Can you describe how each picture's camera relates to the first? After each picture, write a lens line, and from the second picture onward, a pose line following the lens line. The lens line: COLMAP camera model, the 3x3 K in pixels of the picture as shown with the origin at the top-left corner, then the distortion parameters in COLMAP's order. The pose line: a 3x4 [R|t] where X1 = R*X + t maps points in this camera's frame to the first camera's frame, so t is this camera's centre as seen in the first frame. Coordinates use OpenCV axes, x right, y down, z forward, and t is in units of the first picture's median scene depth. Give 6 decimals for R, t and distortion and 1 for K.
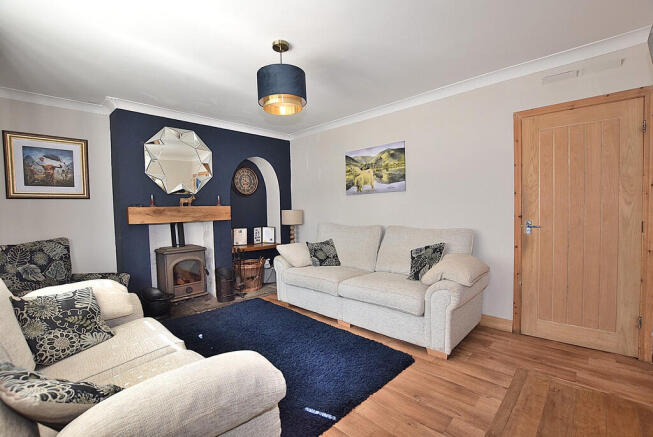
lens RADIAL K [[294.1, 0, 326.1], [0, 294.1, 215.5], [0, 0, 1]] dist [-0.022690, 0.002506]
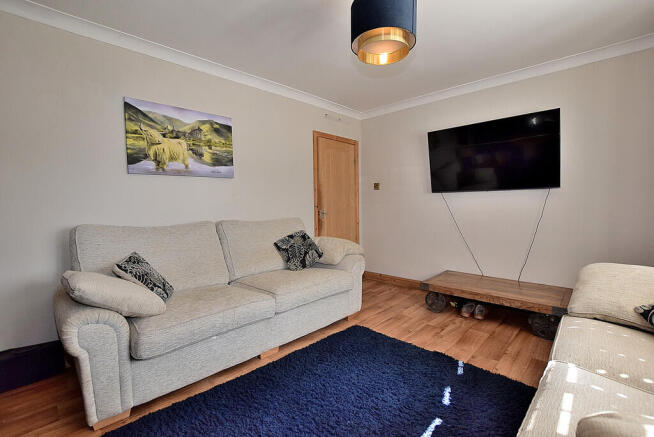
lens RADIAL K [[294.5, 0, 327.0], [0, 294.5, 220.0], [0, 0, 1]] dist [-0.022690, 0.002506]
pose [[0.009988, 0.000949, 0.999950, -0.533007], [0.073219, 0.997314, -0.001678, 0.052207], [-0.997266, 0.073233, 0.009891, 0.699734]]
